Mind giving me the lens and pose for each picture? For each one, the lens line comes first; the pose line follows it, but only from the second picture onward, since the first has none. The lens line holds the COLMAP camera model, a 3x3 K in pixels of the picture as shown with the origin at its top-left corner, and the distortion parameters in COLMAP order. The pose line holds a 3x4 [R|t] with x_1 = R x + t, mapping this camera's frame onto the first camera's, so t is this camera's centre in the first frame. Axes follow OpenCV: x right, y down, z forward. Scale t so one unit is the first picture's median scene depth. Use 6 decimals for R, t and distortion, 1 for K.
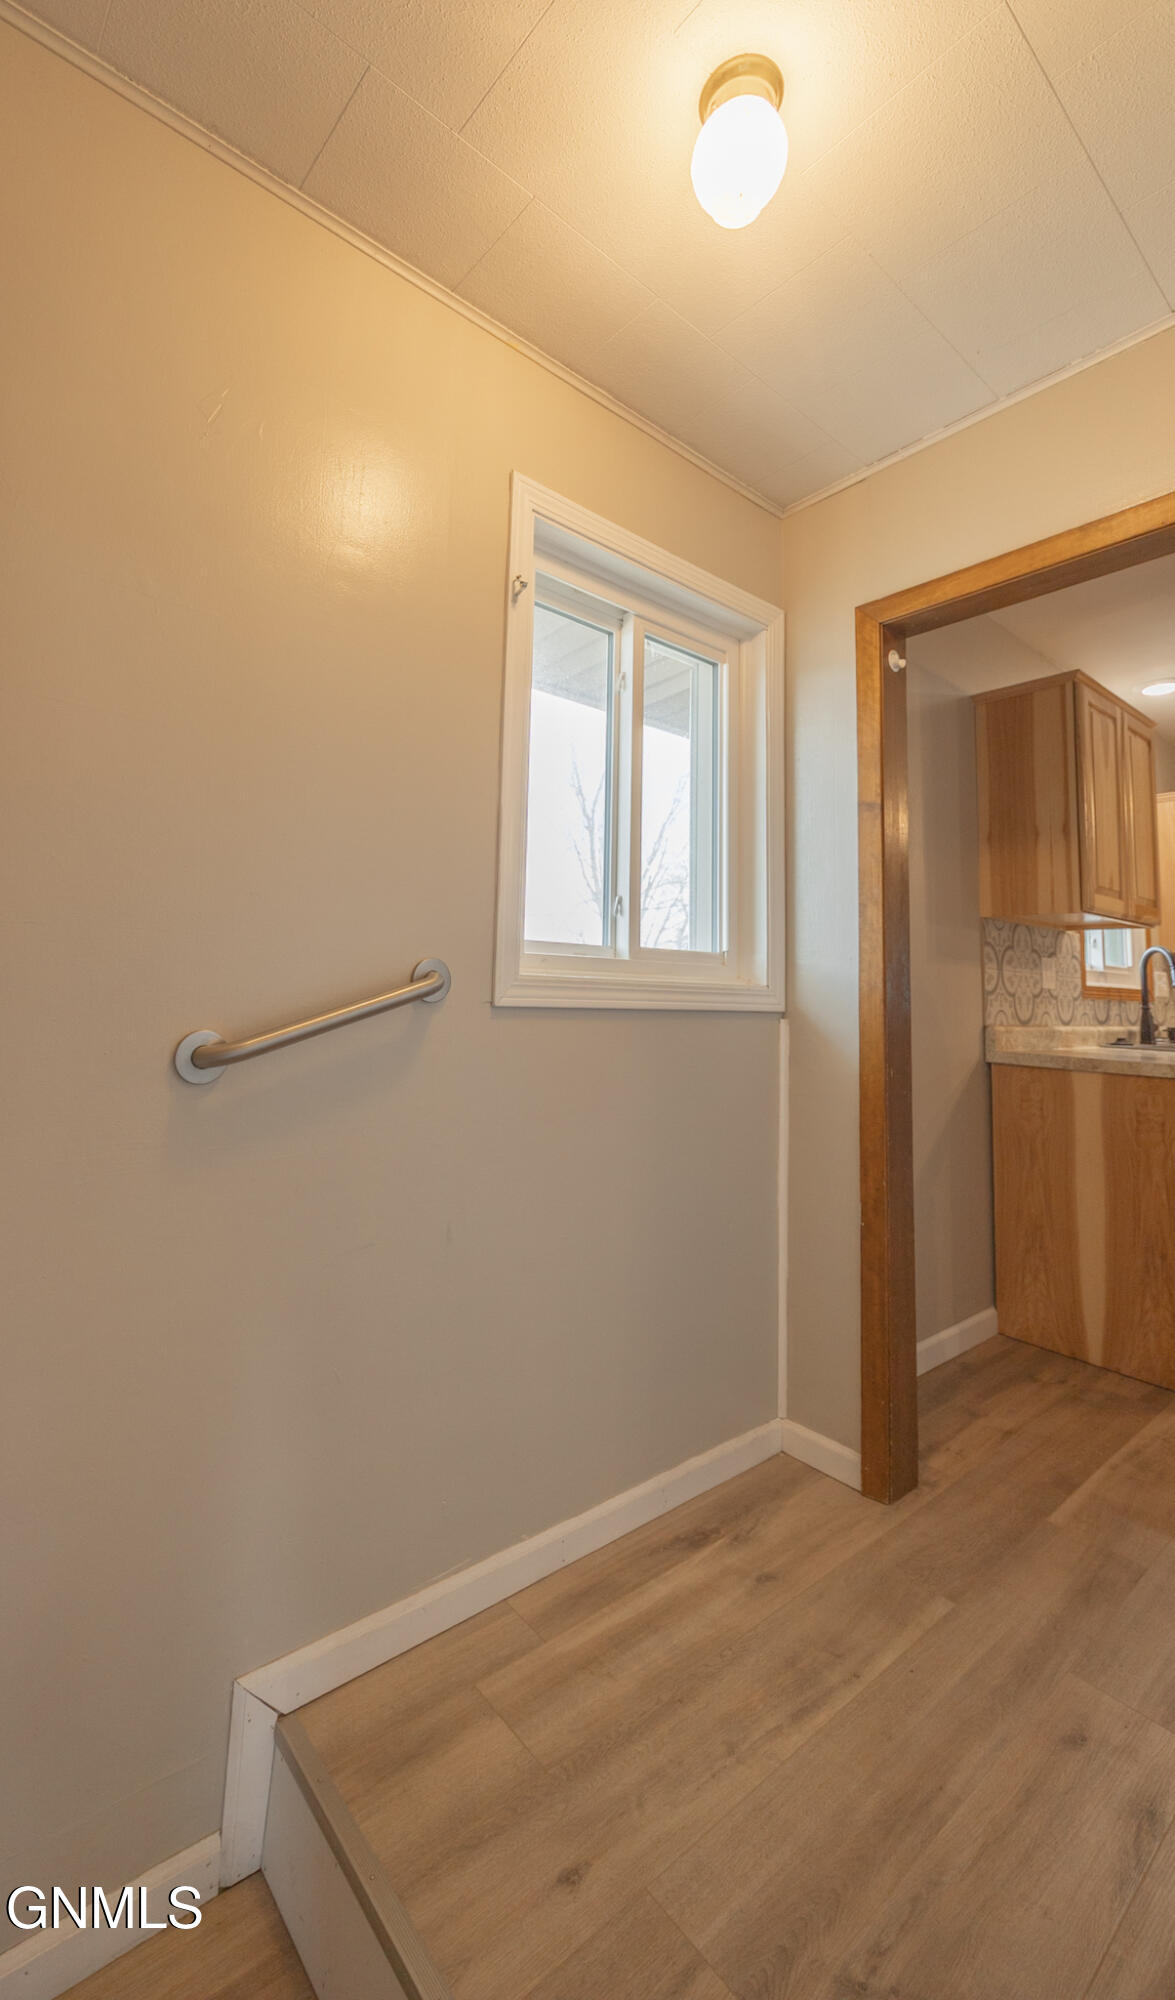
lens RADIAL K [[823.3, 0, 580.5], [0, 823.3, 903.7], [0, 0, 1]] dist [0.000577, 0.000094]
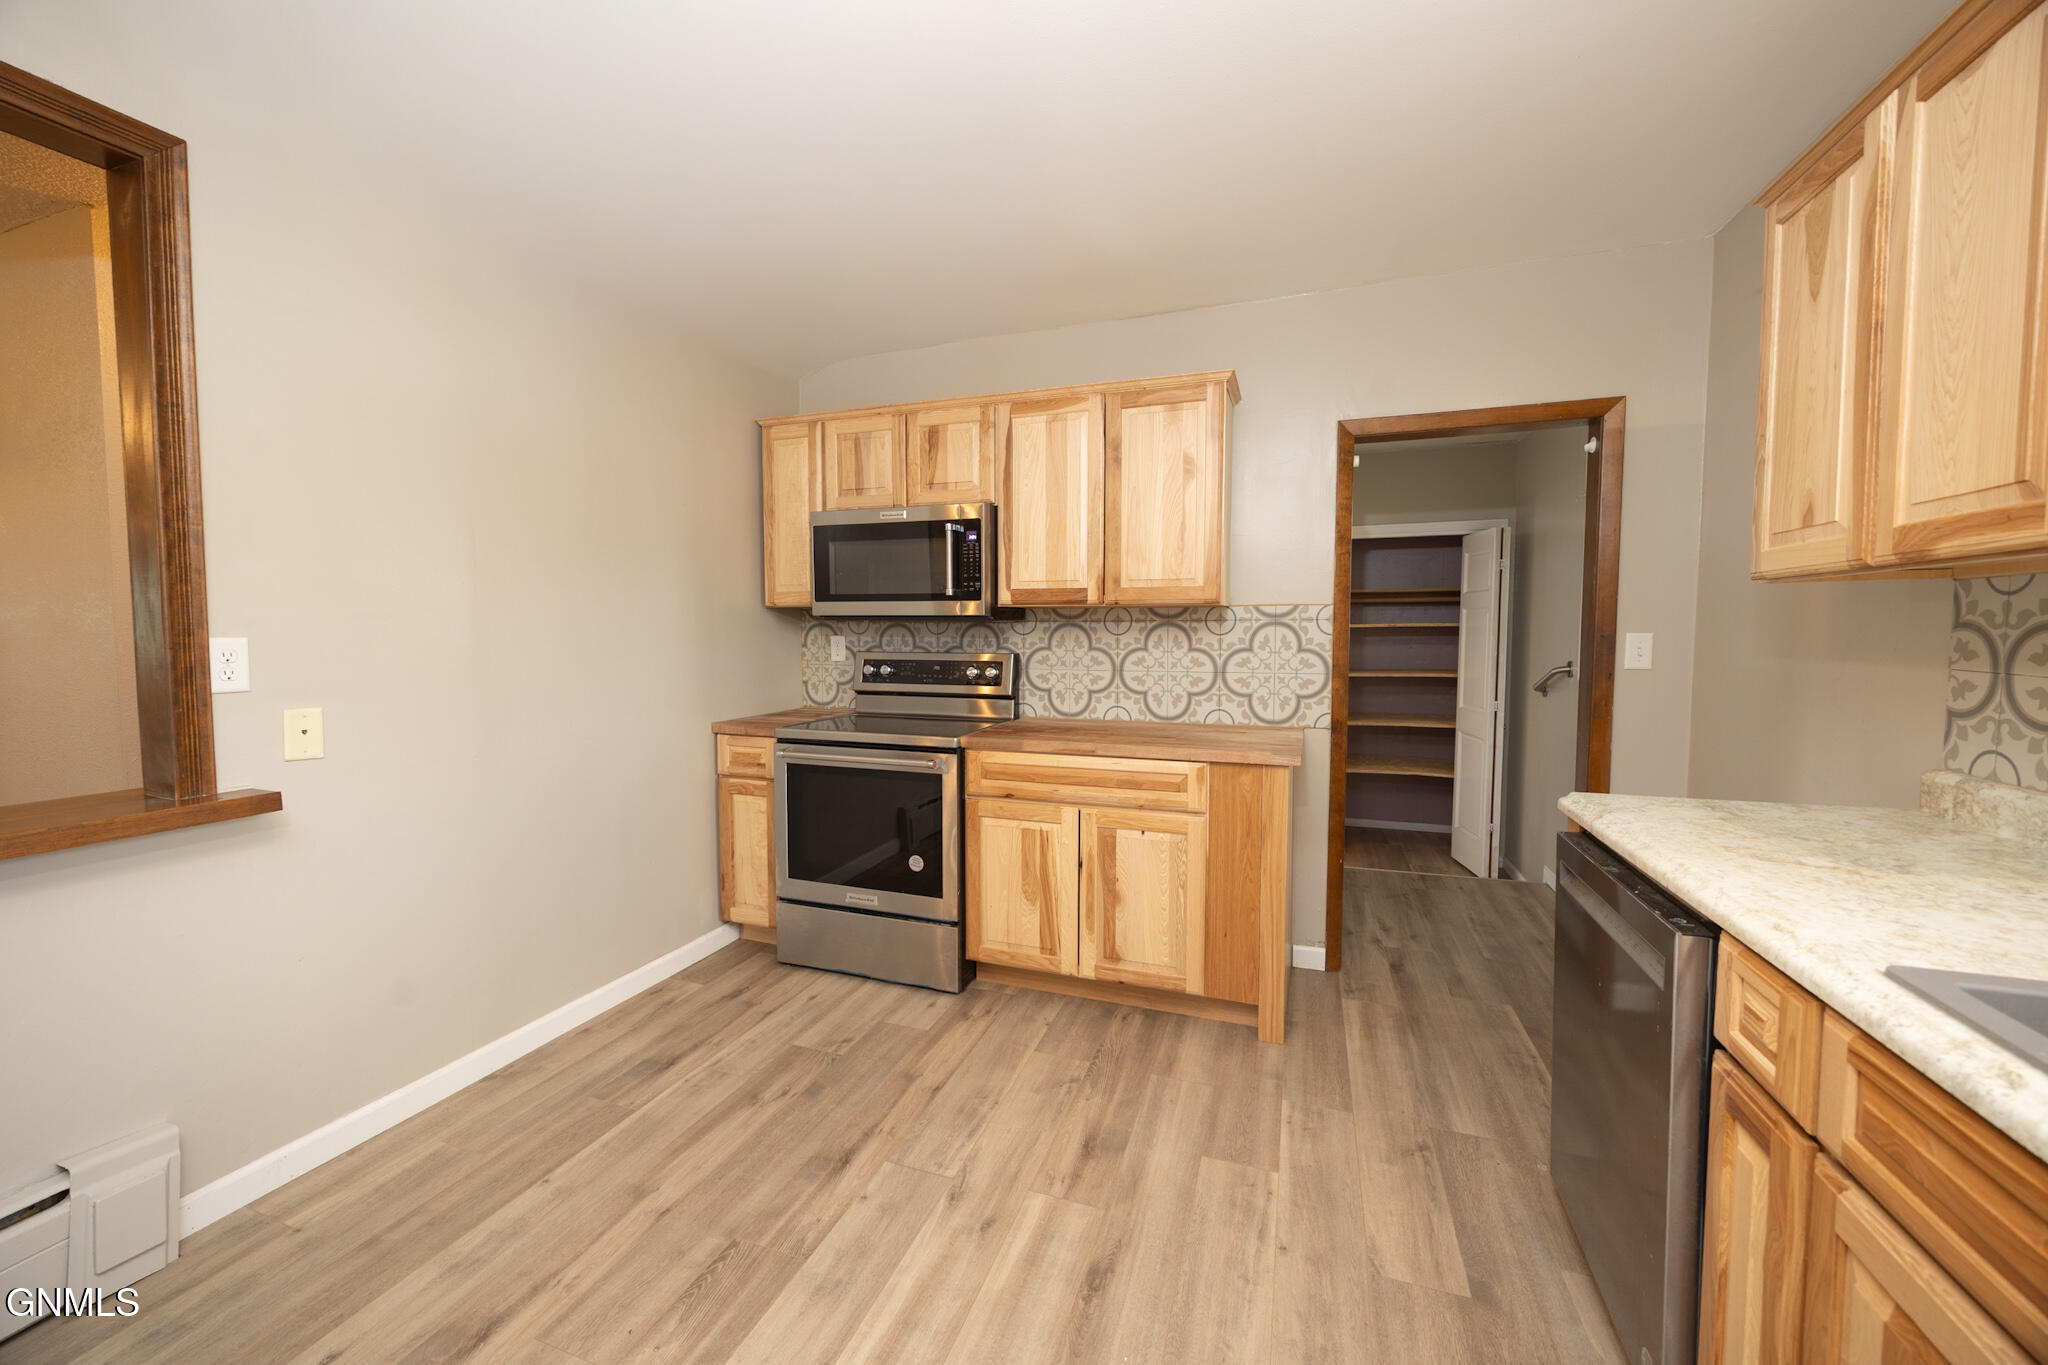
lens RADIAL K [[768.0, 0, 1024.0], [0, 768.0, 682.5], [0, 0, 1]] dist [-0.008625, -0.000128]
pose [[-0.866539, 0.005049, -0.499084, 1.304292], [0.031085, 0.998554, -0.043870, 0.089286], [0.498141, -0.053530, -0.865442, 1.129305]]
